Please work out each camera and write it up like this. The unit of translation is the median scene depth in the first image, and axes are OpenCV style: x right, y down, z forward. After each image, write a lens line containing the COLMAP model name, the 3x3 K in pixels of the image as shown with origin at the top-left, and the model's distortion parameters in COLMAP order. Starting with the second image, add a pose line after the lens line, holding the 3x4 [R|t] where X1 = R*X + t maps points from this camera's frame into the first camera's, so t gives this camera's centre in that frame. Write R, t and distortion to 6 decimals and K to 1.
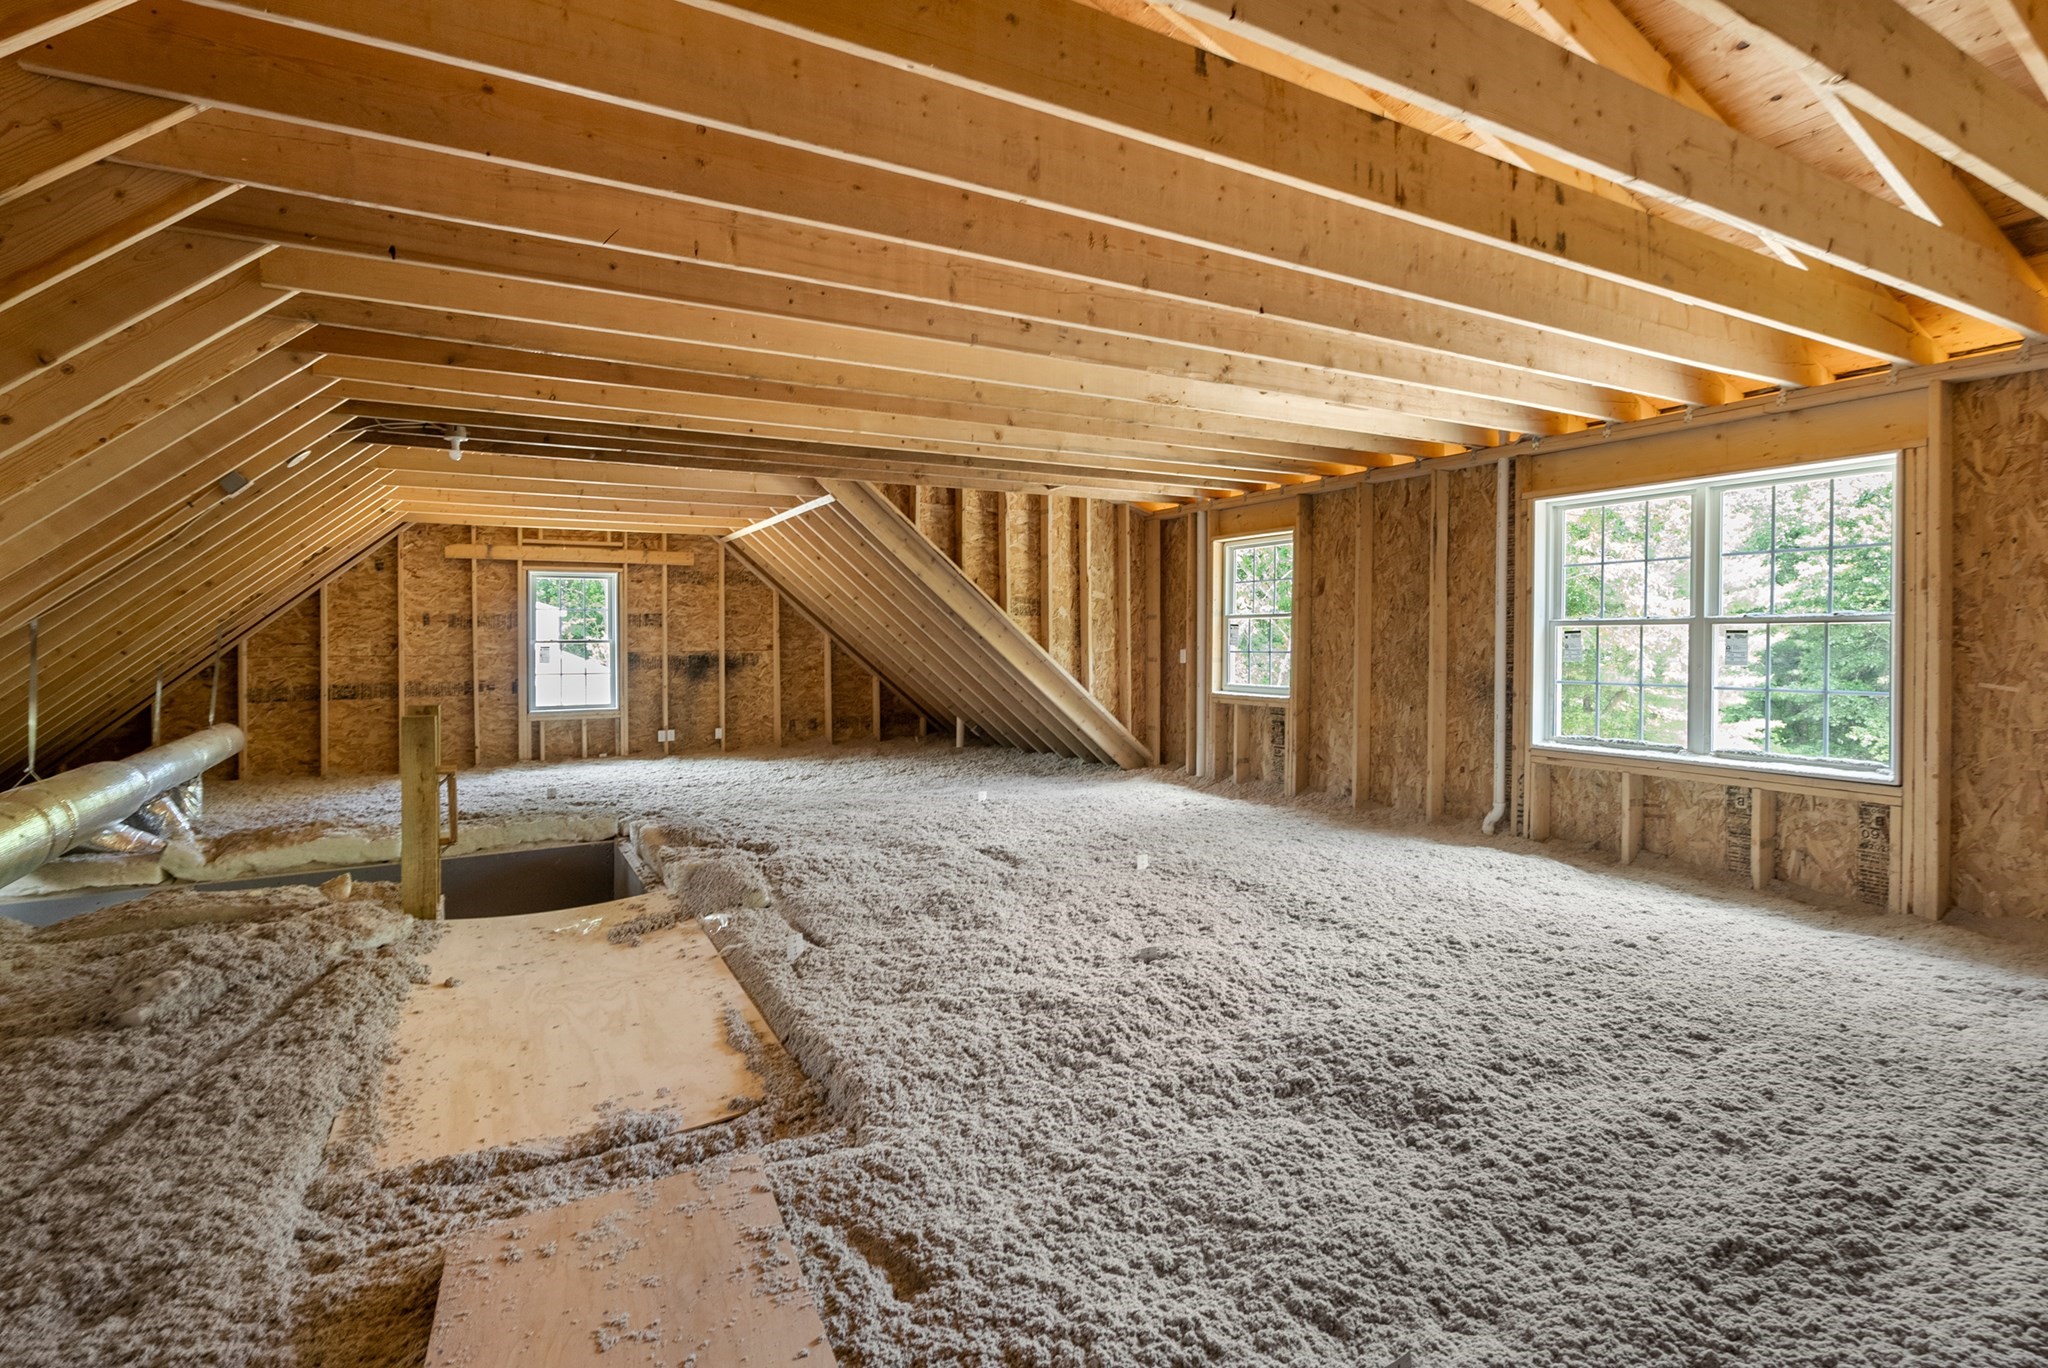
lens RADIAL K [[944.4, 0, 990.3], [0, 944.4, 647.3], [0, 0, 1]] dist [-0.010588, 0.004276]
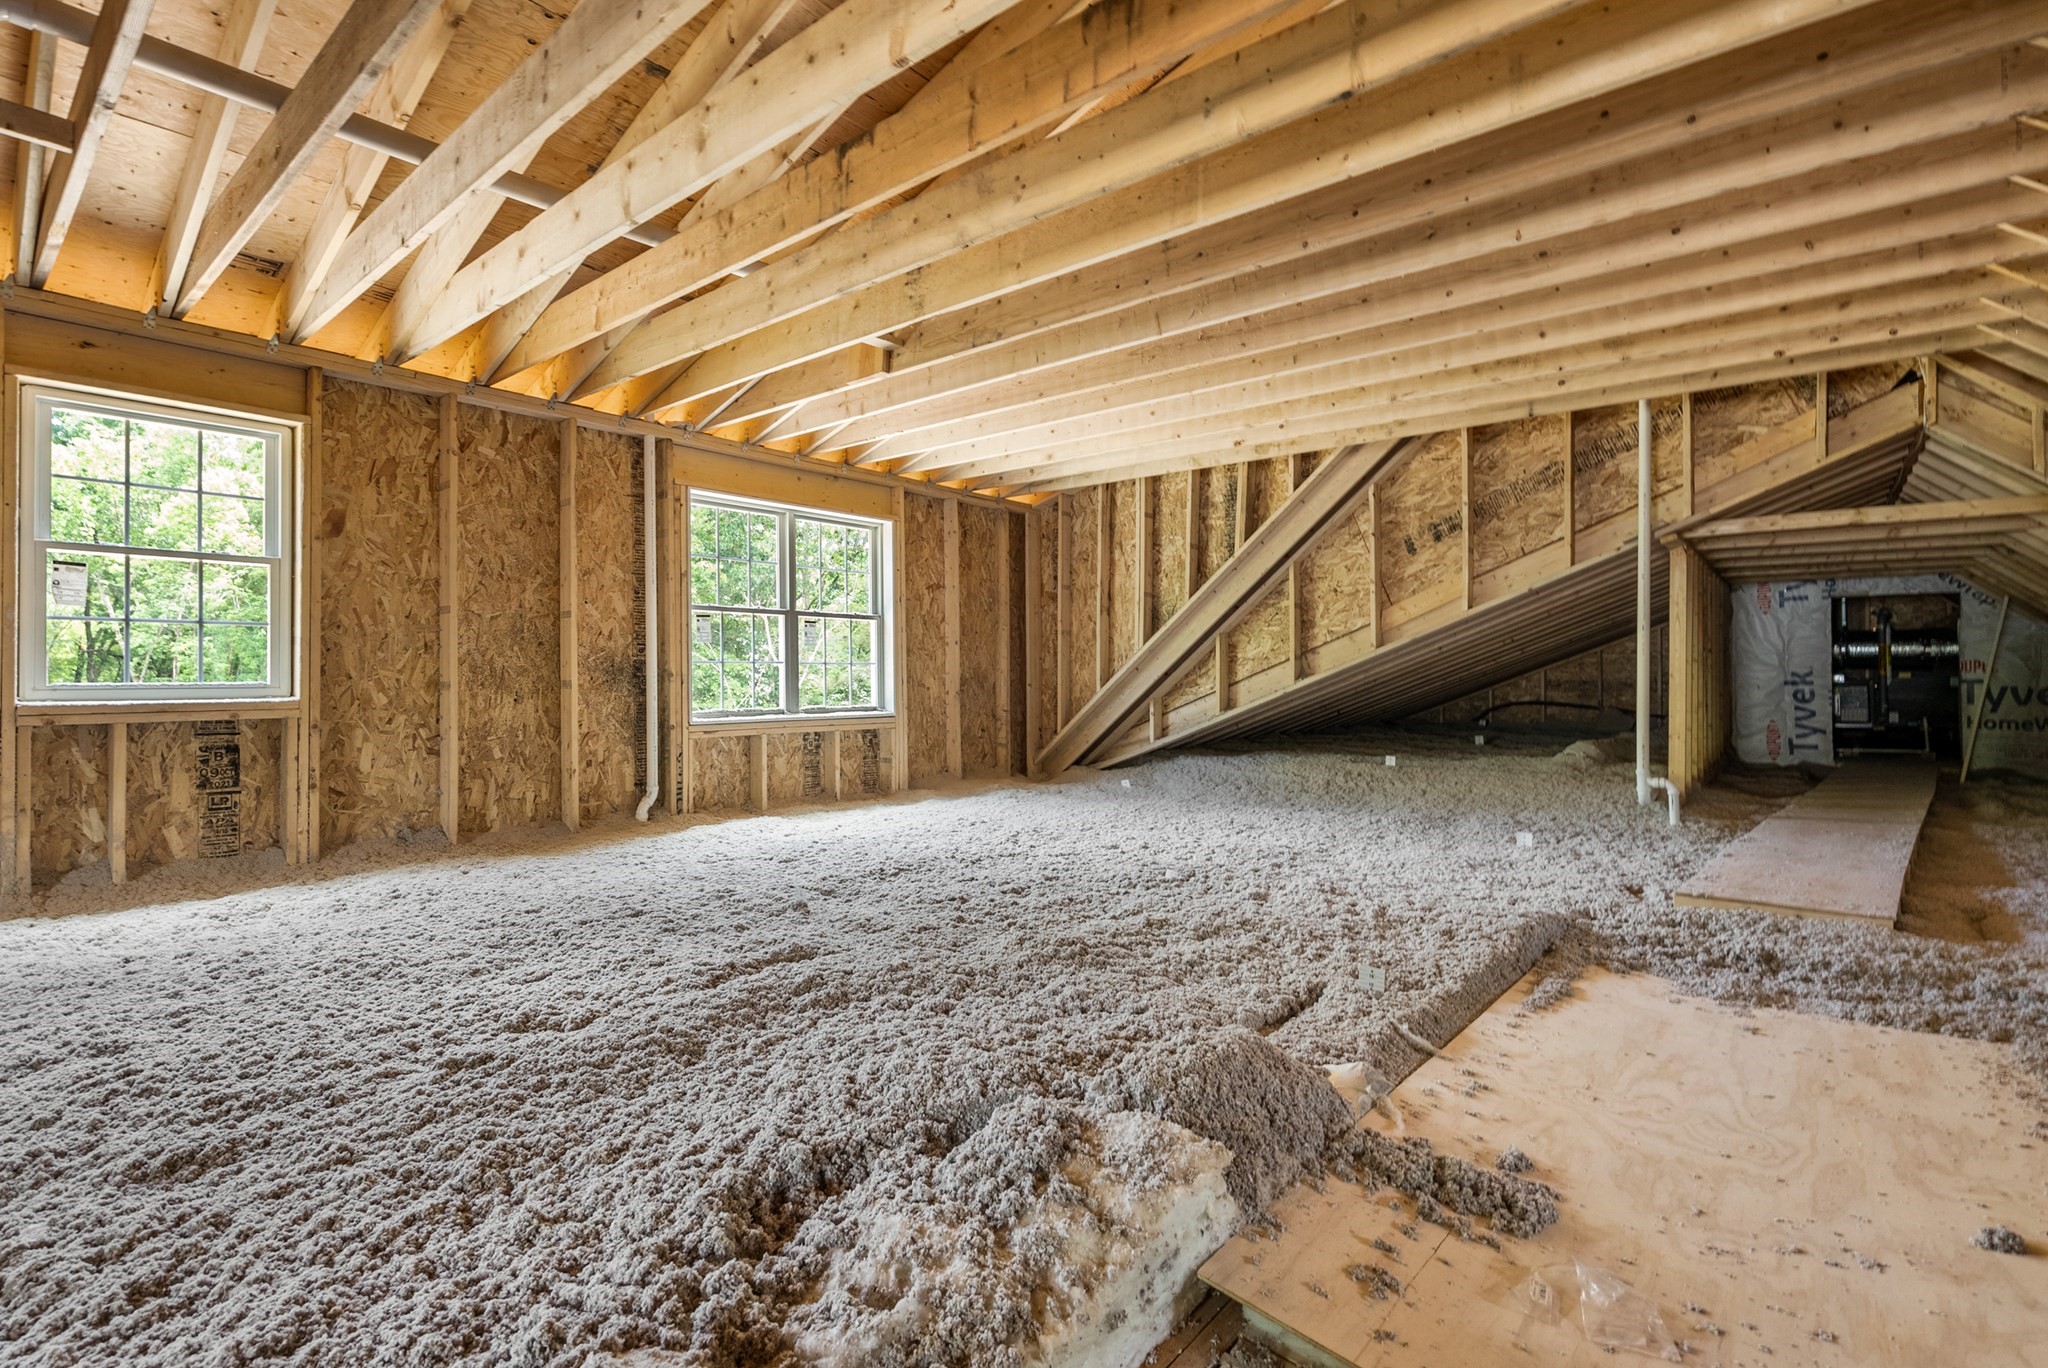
lens RADIAL K [[944.4, 0, 1026.0], [0, 944.4, 681.8], [0, 0, 1]] dist [-0.010588, 0.004276]
pose [[-0.360492, -0.000065, 0.932762, -0.616841], [0.012281, 0.999913, 0.004816, 0.067827], [-0.932681, 0.013191, -0.360460, 1.192796]]
